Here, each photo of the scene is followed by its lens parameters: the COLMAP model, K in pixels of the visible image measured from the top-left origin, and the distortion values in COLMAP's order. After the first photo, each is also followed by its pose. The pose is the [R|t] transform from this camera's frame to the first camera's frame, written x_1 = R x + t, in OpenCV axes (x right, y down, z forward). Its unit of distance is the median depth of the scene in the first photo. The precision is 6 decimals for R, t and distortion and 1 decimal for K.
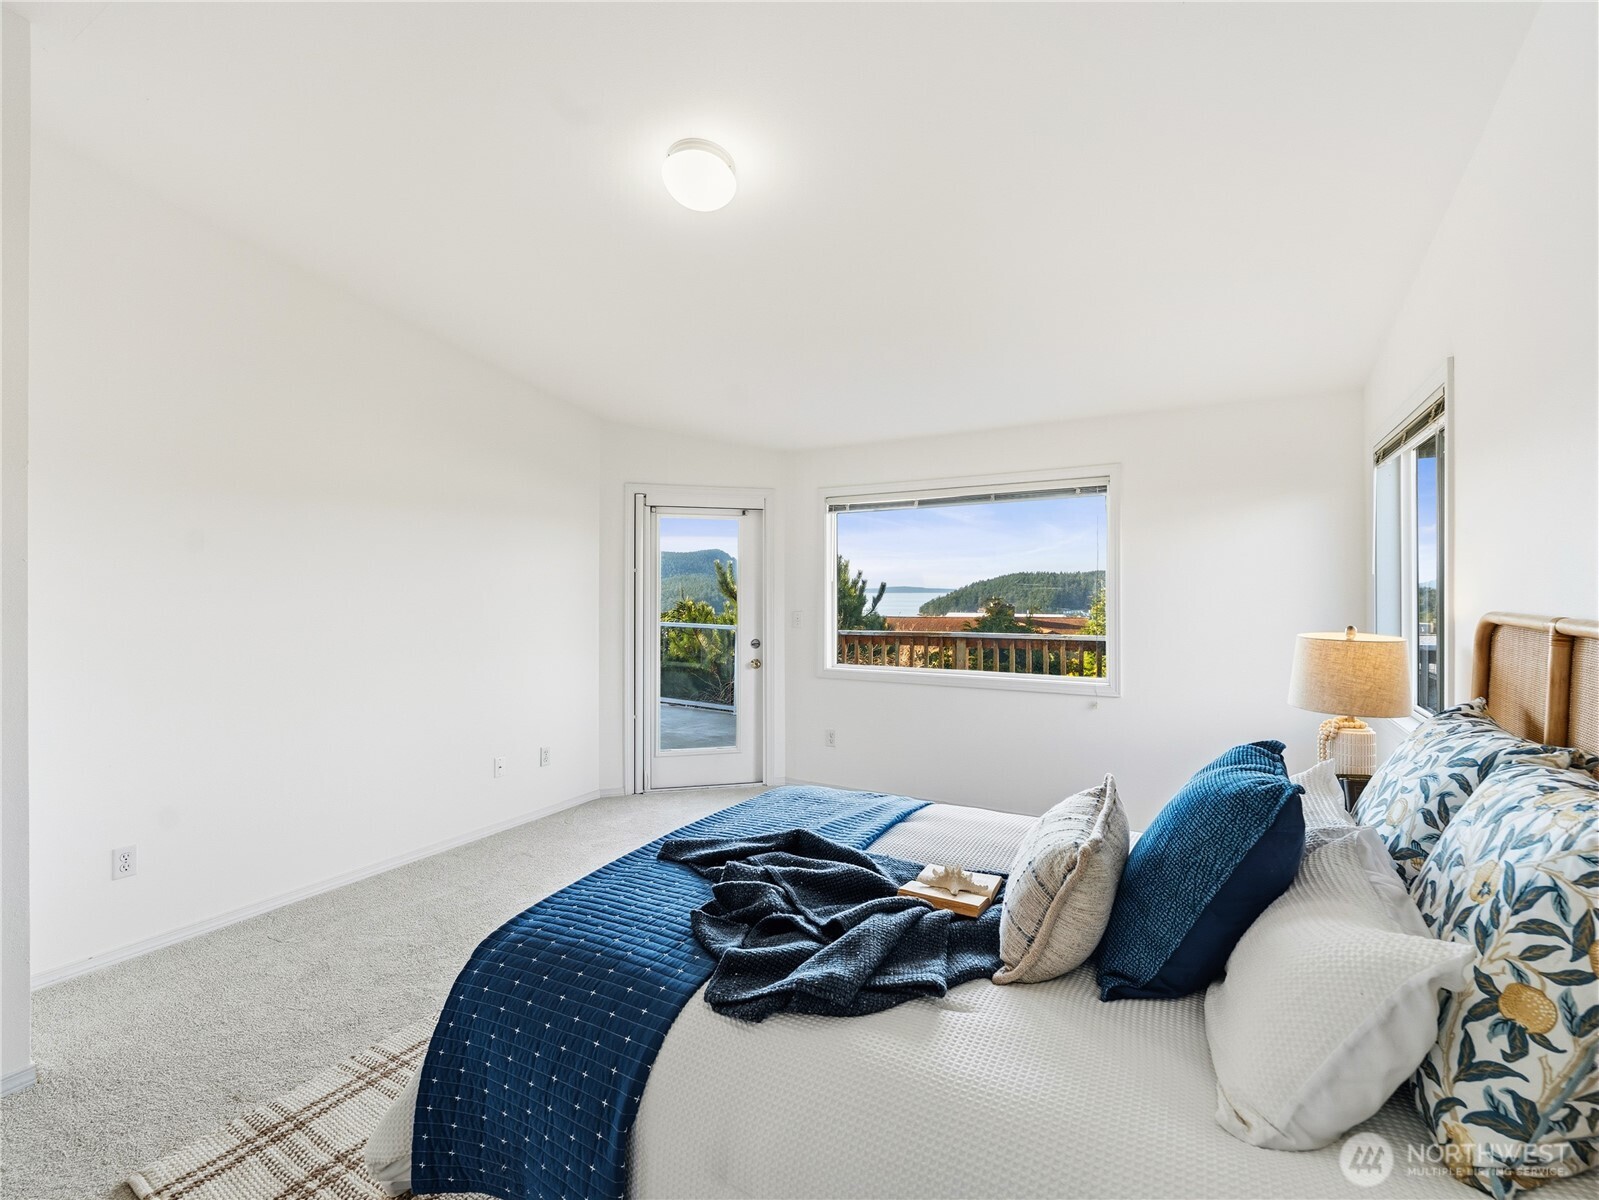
lens RADIAL K [[724.4, 0, 799.5], [0, 724.4, 600.0], [0, 0, 1]] dist [-0.000370, -0.000280]
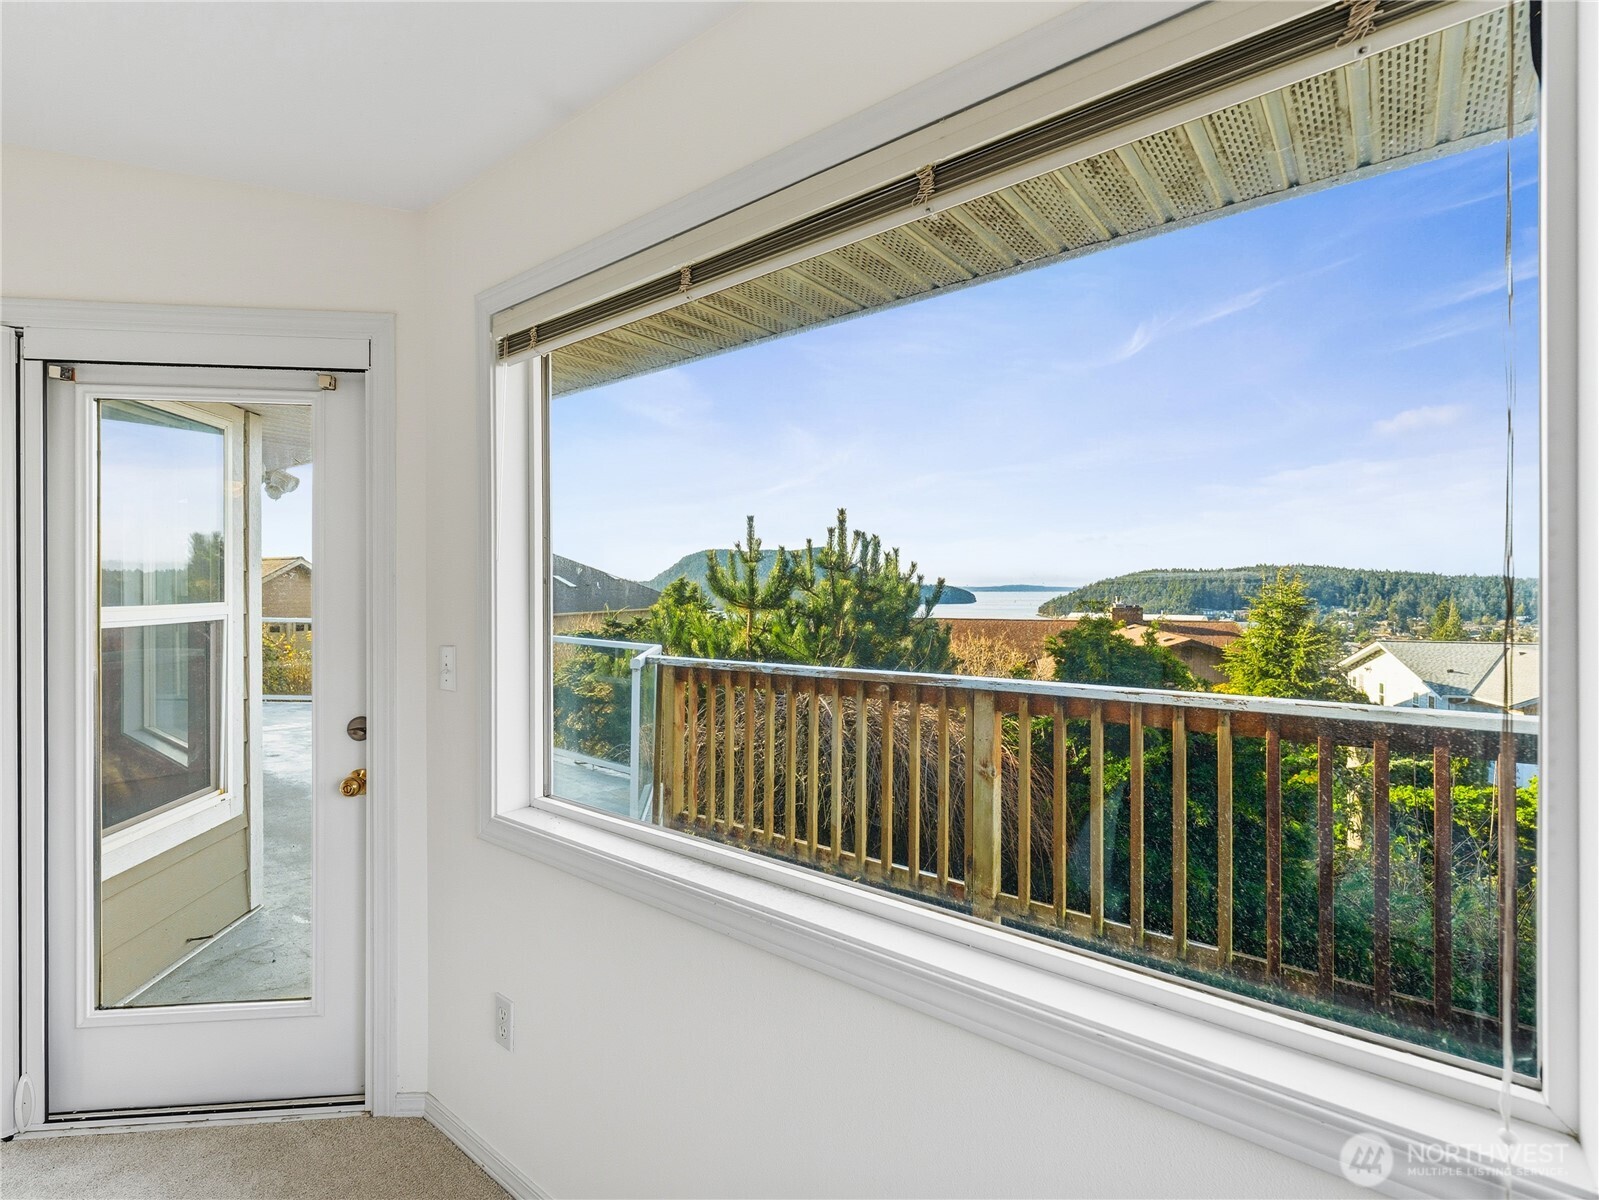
lens RADIAL K [[734.9, 0, 793.4], [0, 734.9, 581.5], [0, 0, 1]] dist [-0.000373, -0.000010]
pose [[0.987449, -0.004673, -0.157869, 0.227526], [0.000850, 0.999705, -0.024278, -0.006942], [0.157936, 0.023839, 0.987162, 0.668591]]
